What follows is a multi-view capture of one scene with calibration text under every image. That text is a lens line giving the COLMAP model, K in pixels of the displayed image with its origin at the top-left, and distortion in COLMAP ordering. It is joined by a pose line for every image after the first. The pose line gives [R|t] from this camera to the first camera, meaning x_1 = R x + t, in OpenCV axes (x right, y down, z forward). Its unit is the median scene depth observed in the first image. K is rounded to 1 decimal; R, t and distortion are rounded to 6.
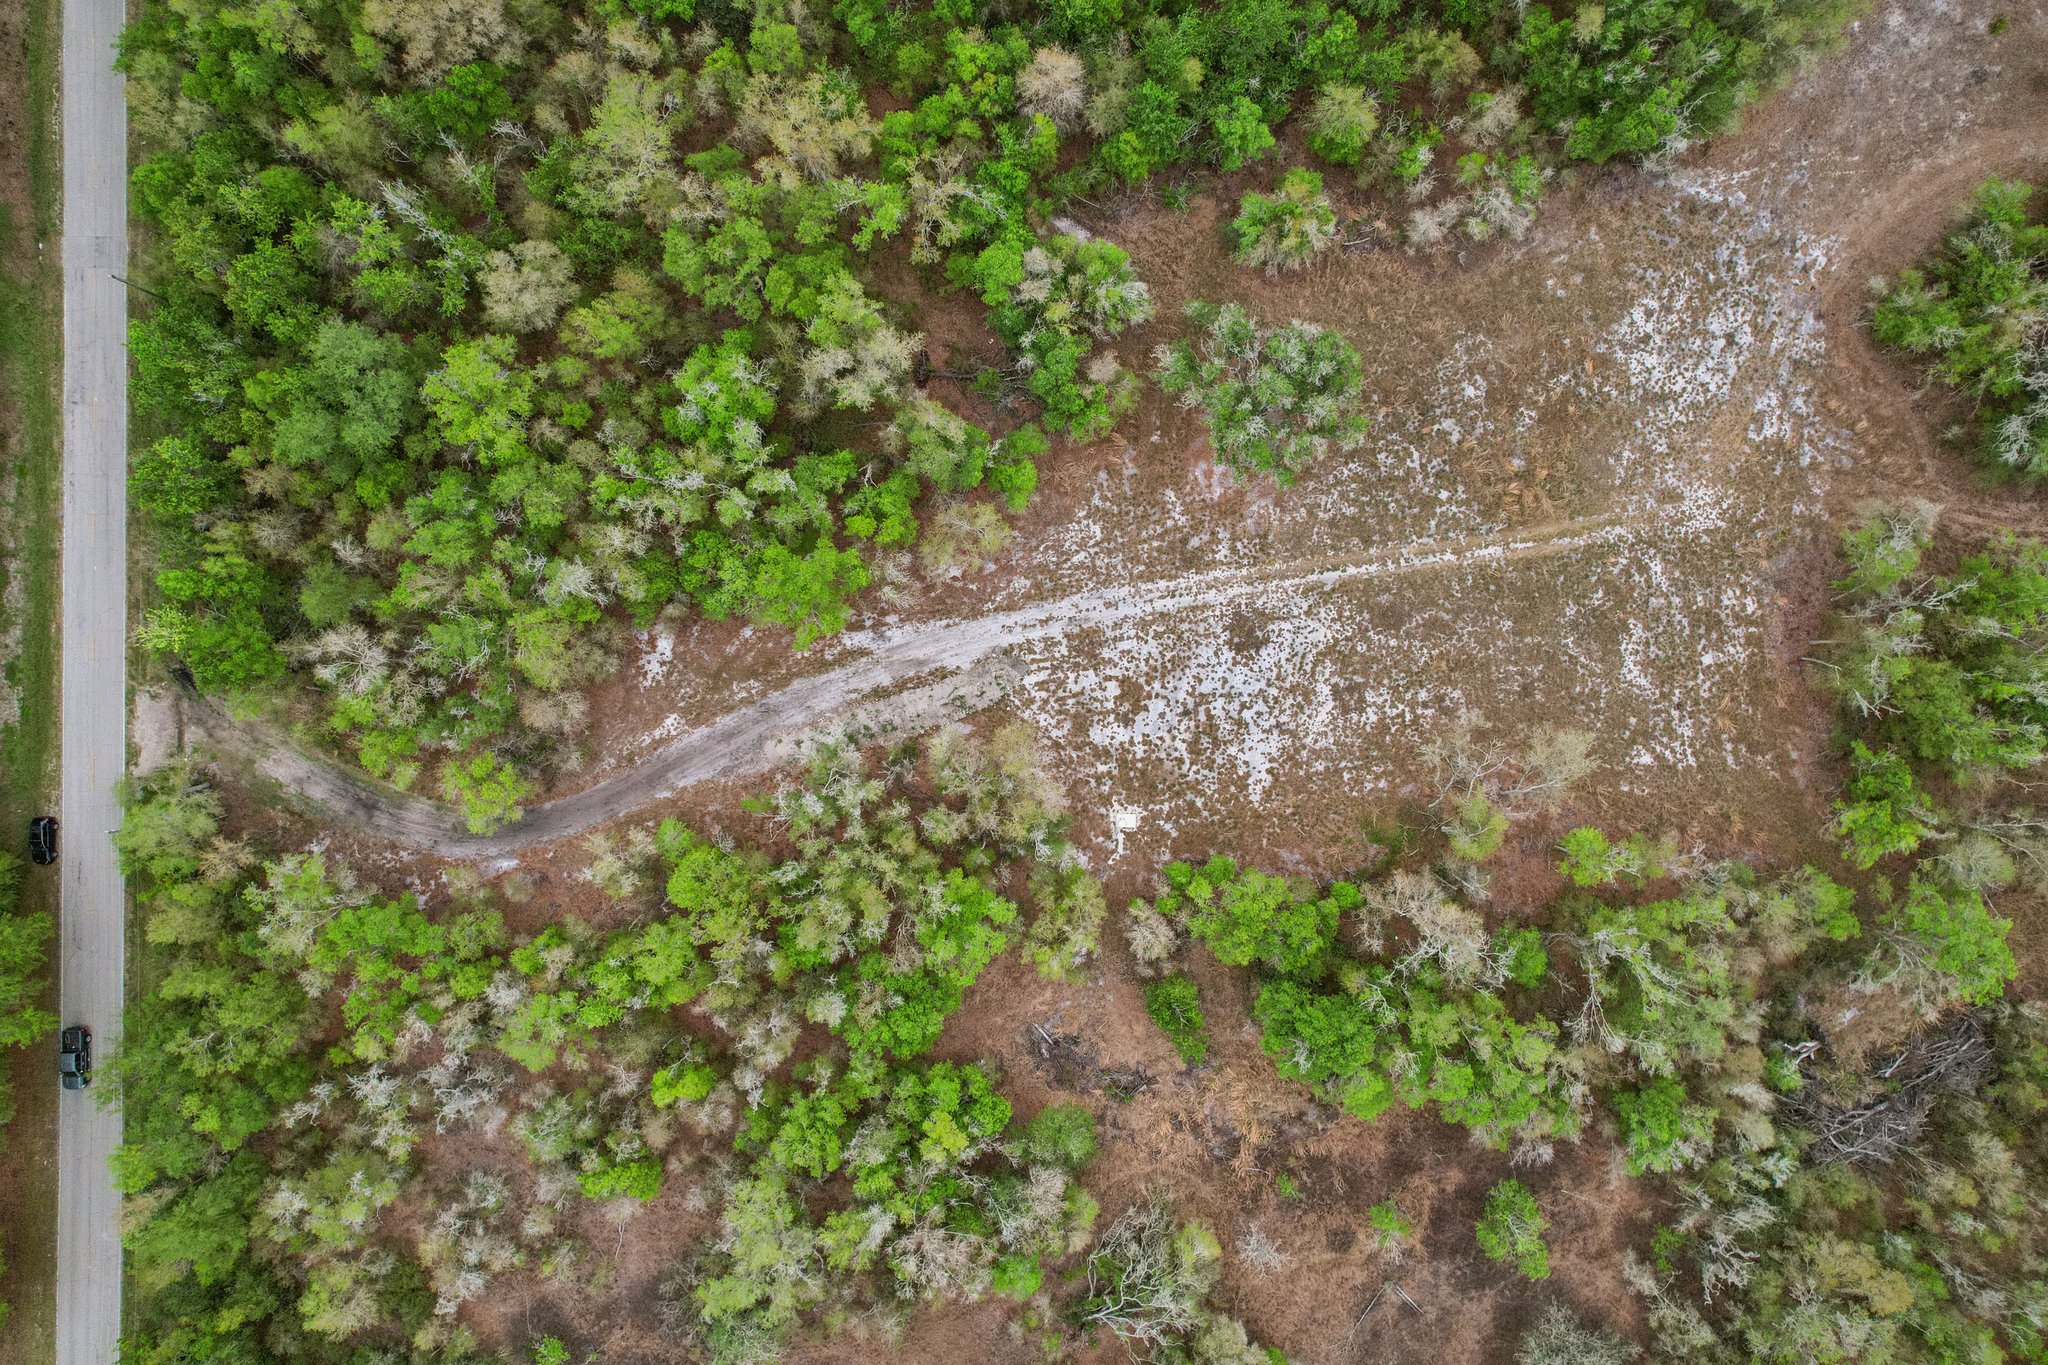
lens RADIAL K [[1322.2, 0, 1029.2], [0, 1322.2, 674.0], [0, 0, 1]] dist [-0.029671, 0.029483]
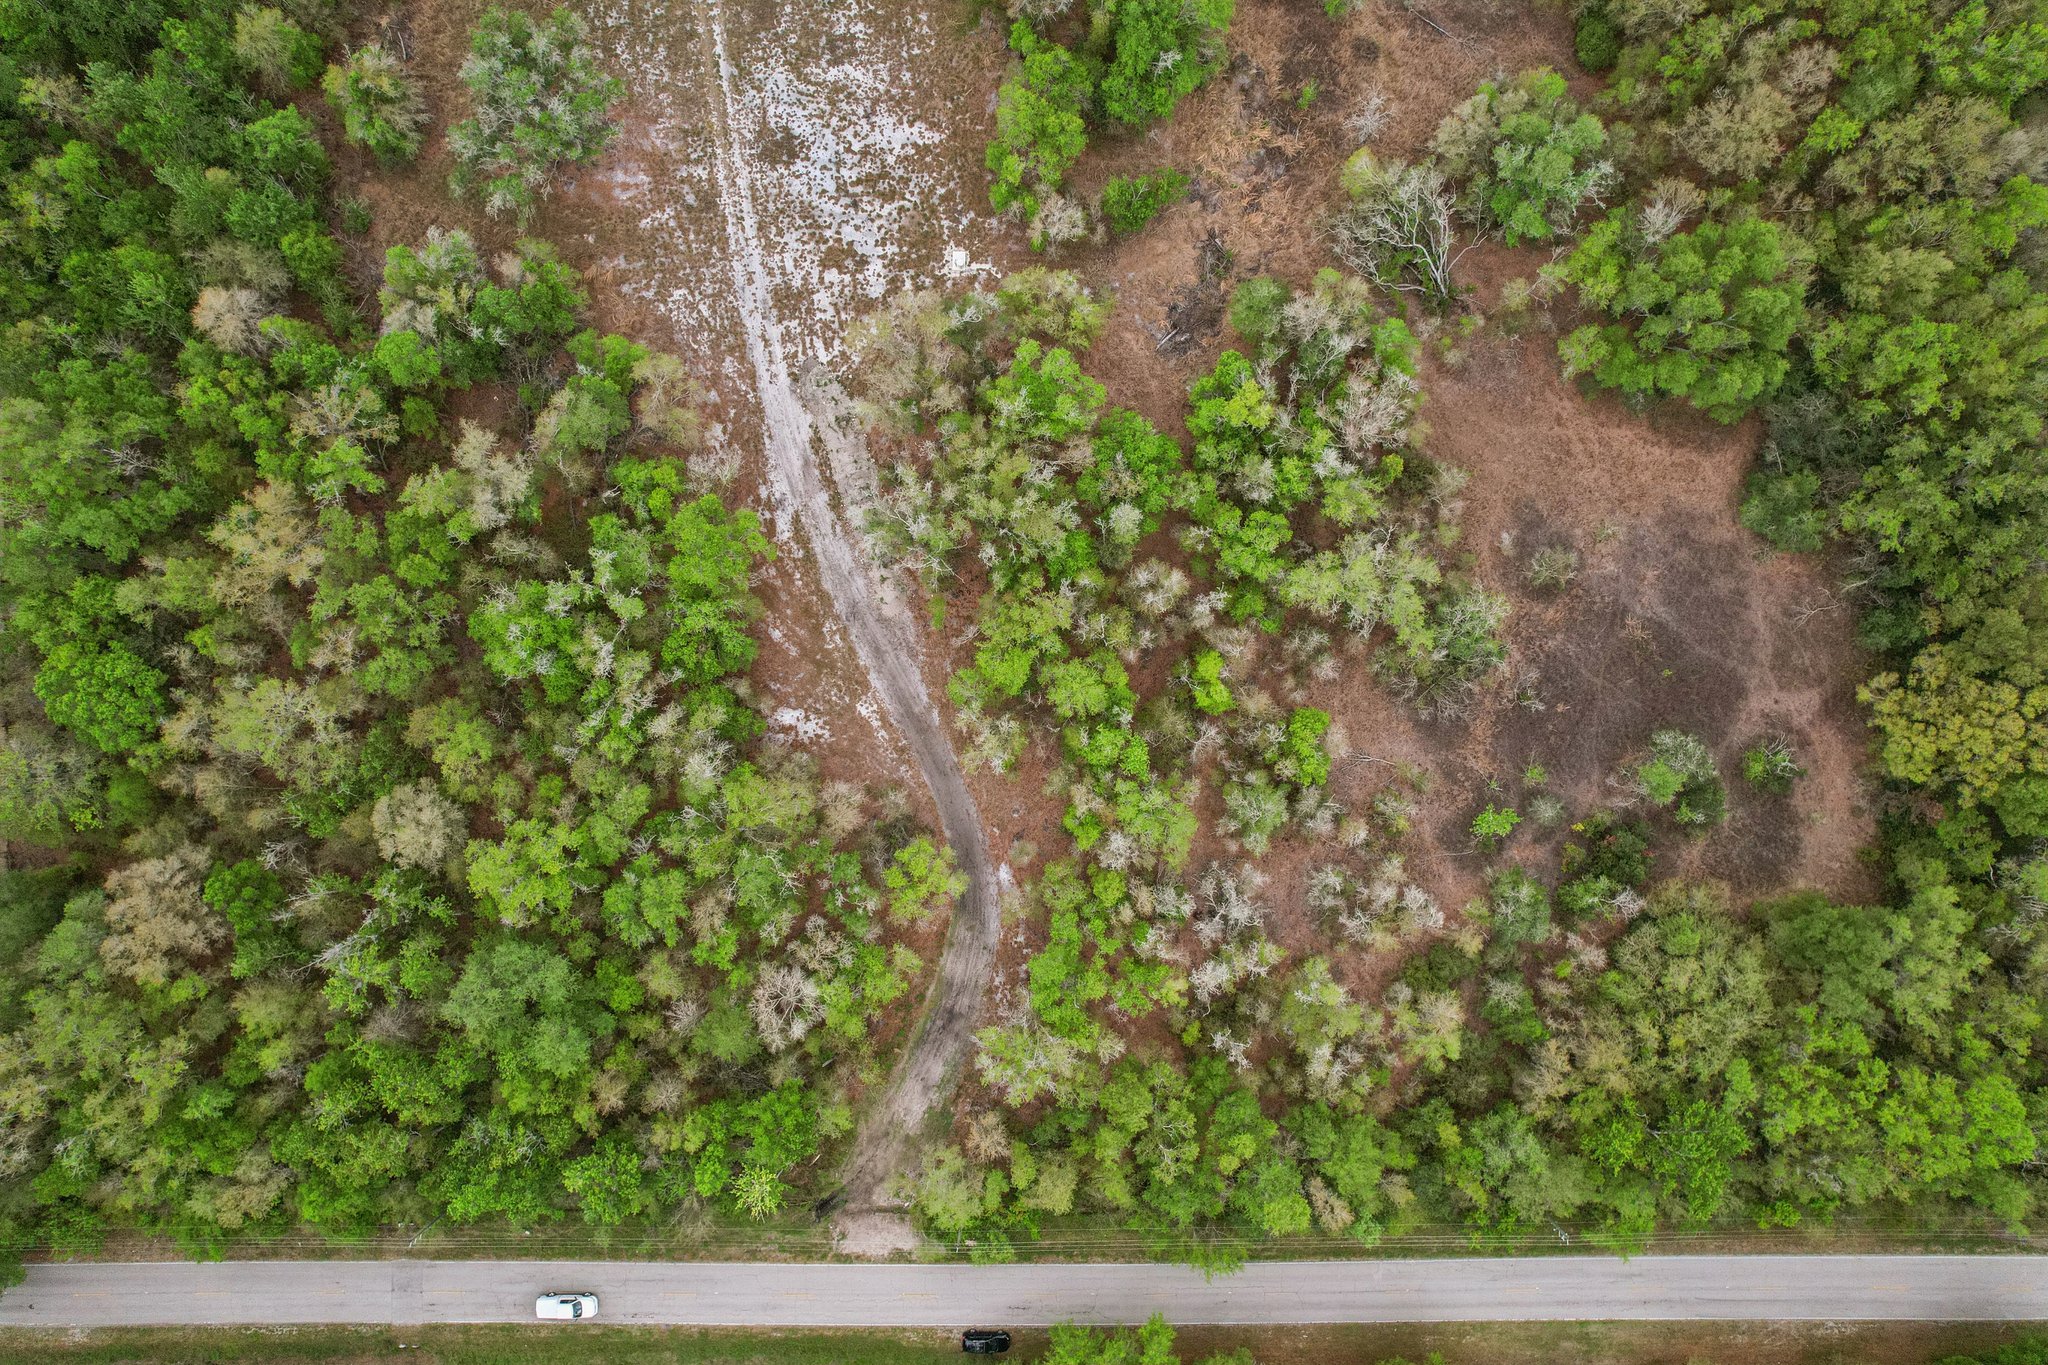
lens RADIAL K [[1322.2, 0, 1041.0], [0, 1322.2, 679.9], [0, 0, 1]] dist [-0.029671, 0.029483]
pose [[-0.001013, -0.999582, 0.028903, -0.281752], [0.999978, -0.001203, -0.006563, 0.181192], [0.006595, 0.028895, 0.999561, -0.014514]]
